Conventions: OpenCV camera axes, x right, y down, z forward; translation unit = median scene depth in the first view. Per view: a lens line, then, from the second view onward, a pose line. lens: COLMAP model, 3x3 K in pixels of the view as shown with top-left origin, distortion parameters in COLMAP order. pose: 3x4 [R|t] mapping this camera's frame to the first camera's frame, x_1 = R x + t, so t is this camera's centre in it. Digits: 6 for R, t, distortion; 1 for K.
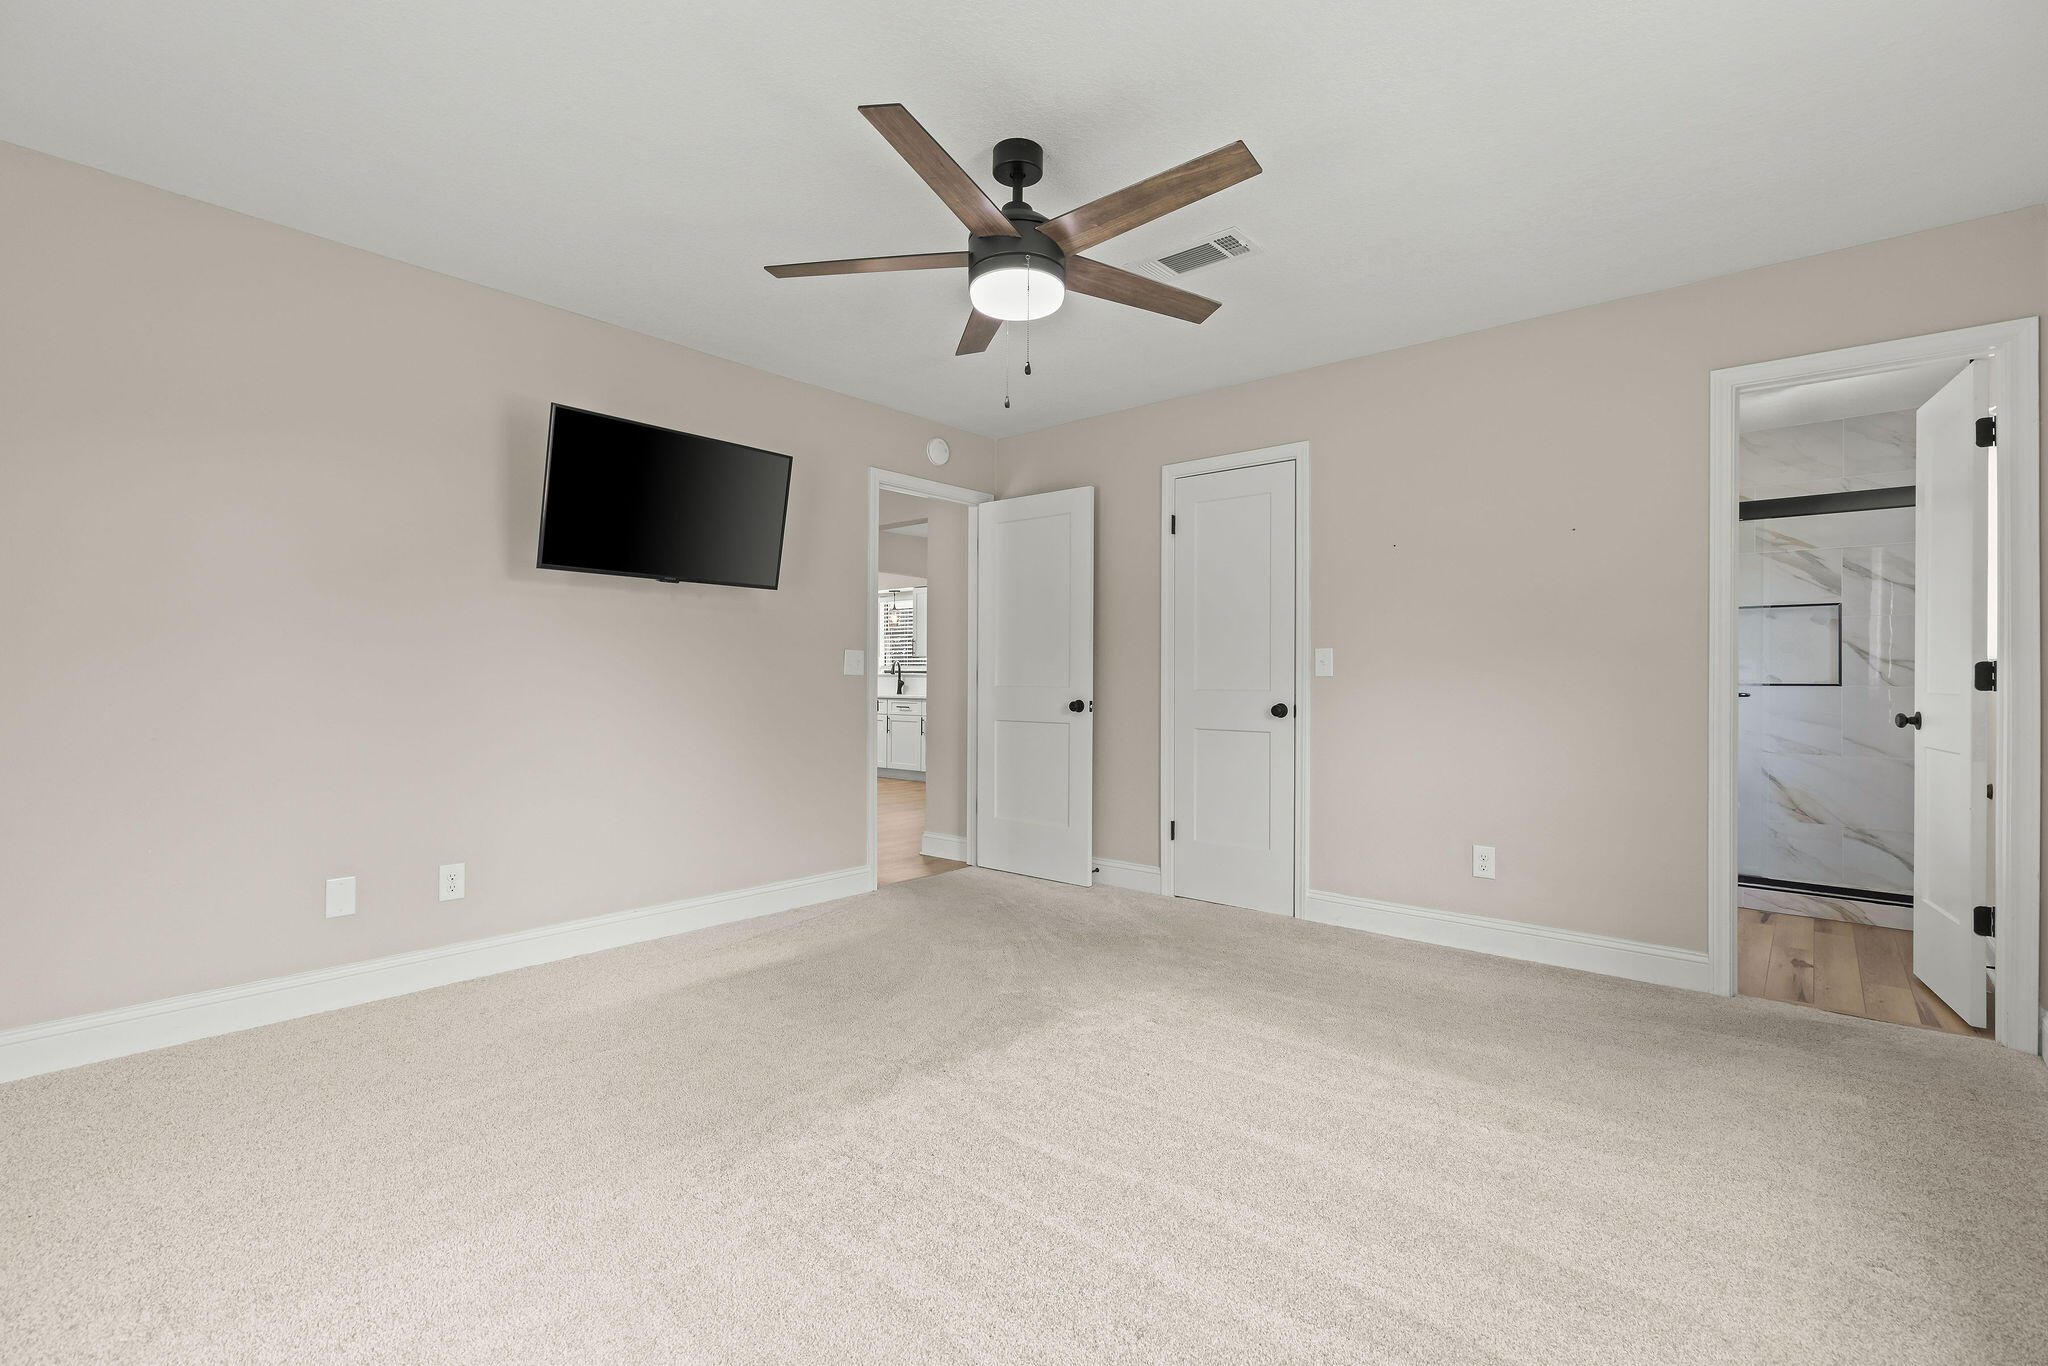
lens RADIAL K [[916.9, 0, 1024.8], [0, 916.9, 679.8], [0, 0, 1]] dist [0.002973, 0.000432]
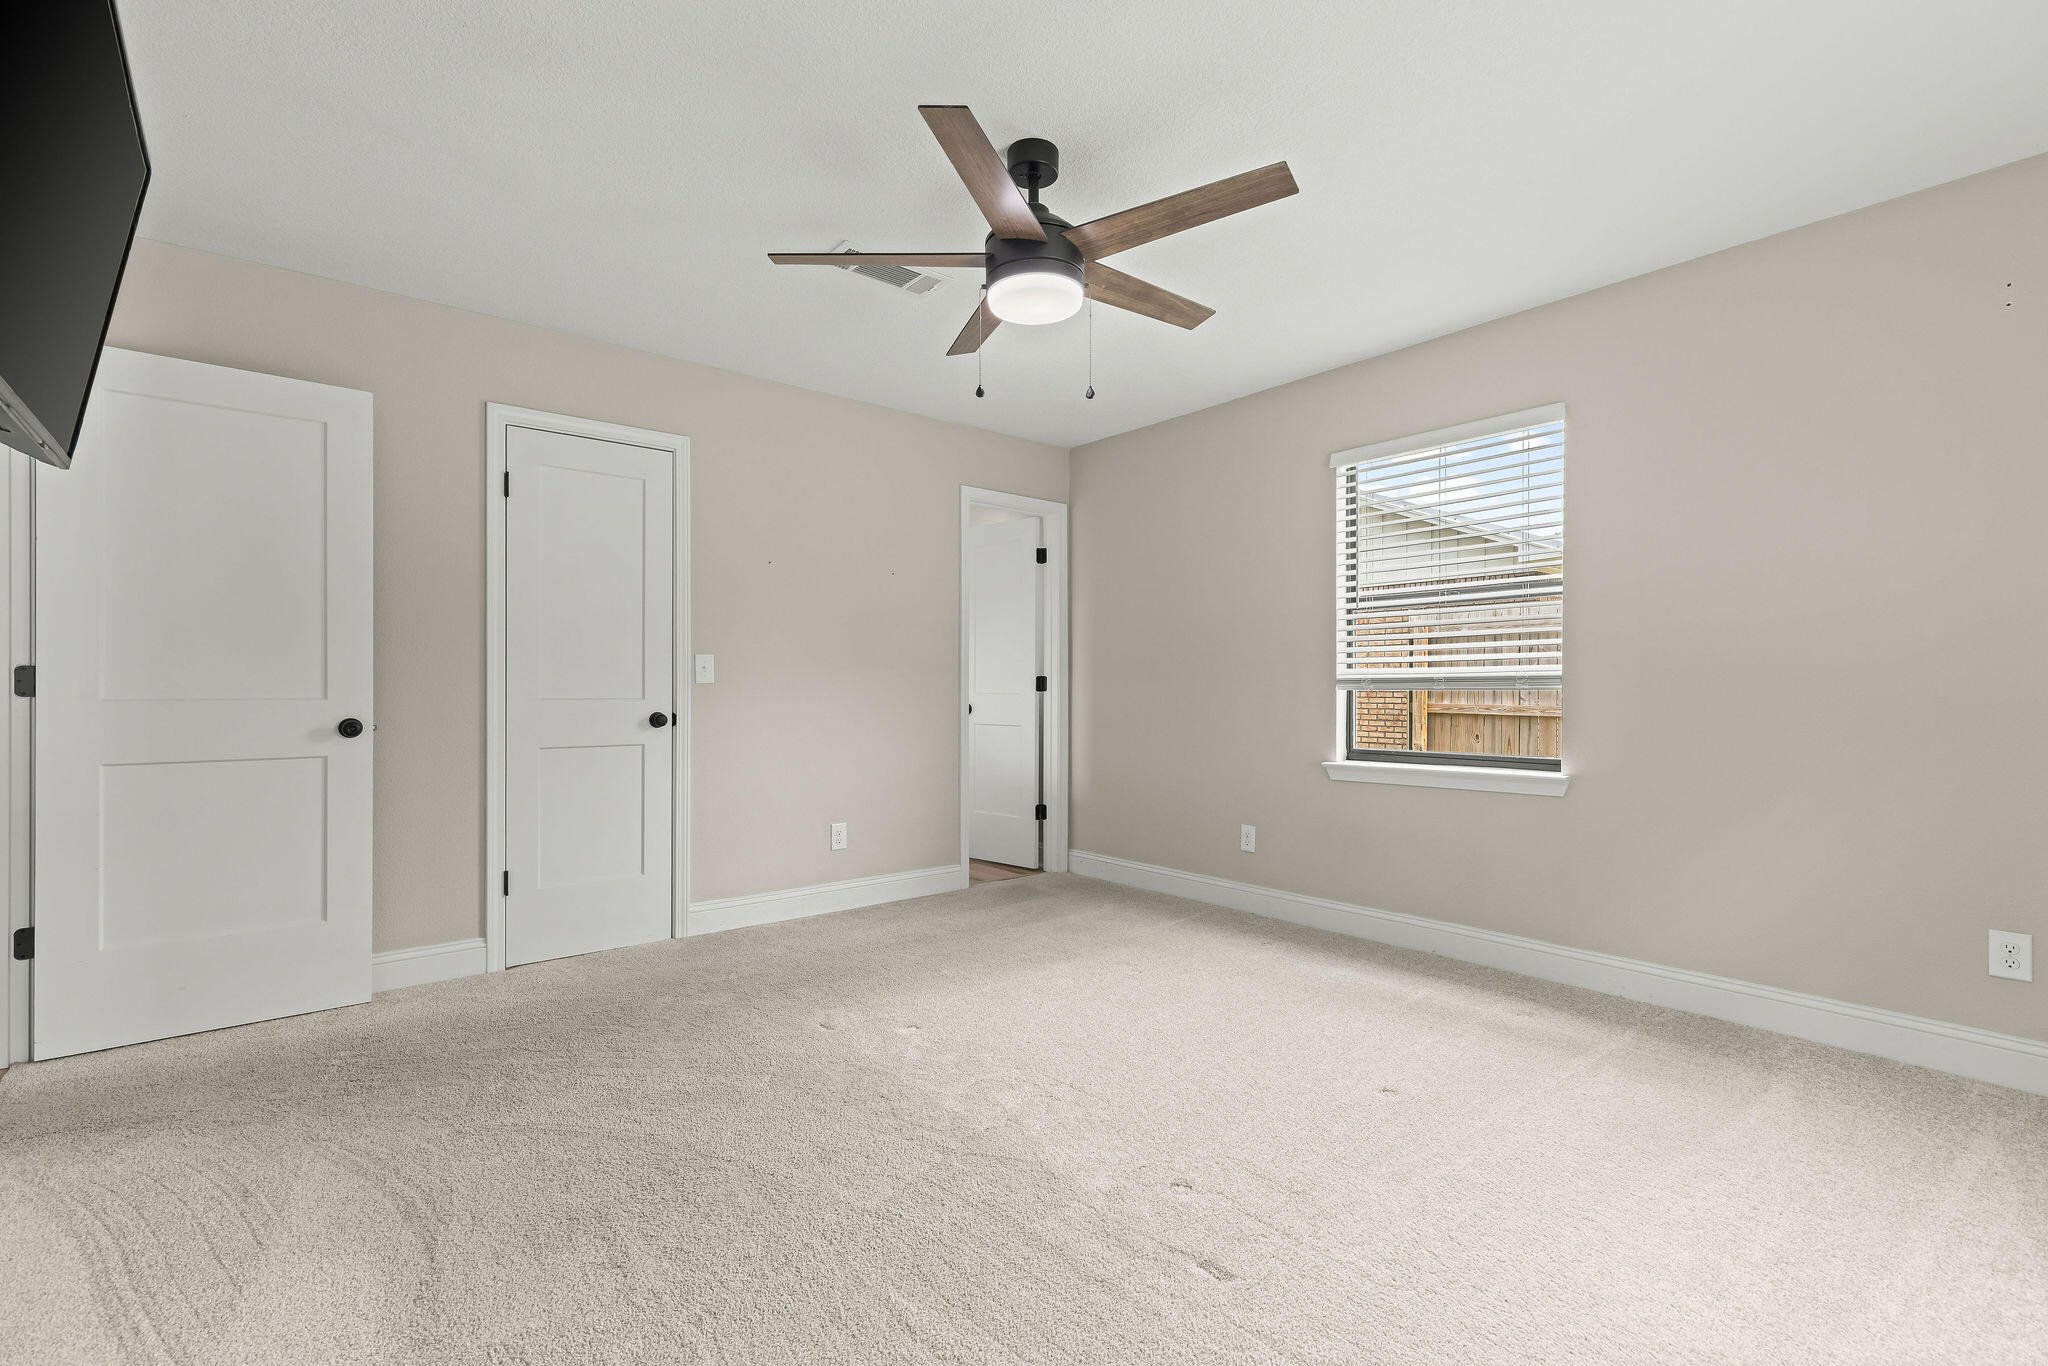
lens RADIAL K [[912.9, 0, 1022.5], [0, 912.9, 690.3], [0, 0, 1]] dist [0.000983, 0.000154]
pose [[0.173147, -0.006206, 0.984876, -0.581218], [0.000593, 0.999981, 0.006197, -0.001673], [-0.984896, -0.000488, 0.173147, 0.498398]]
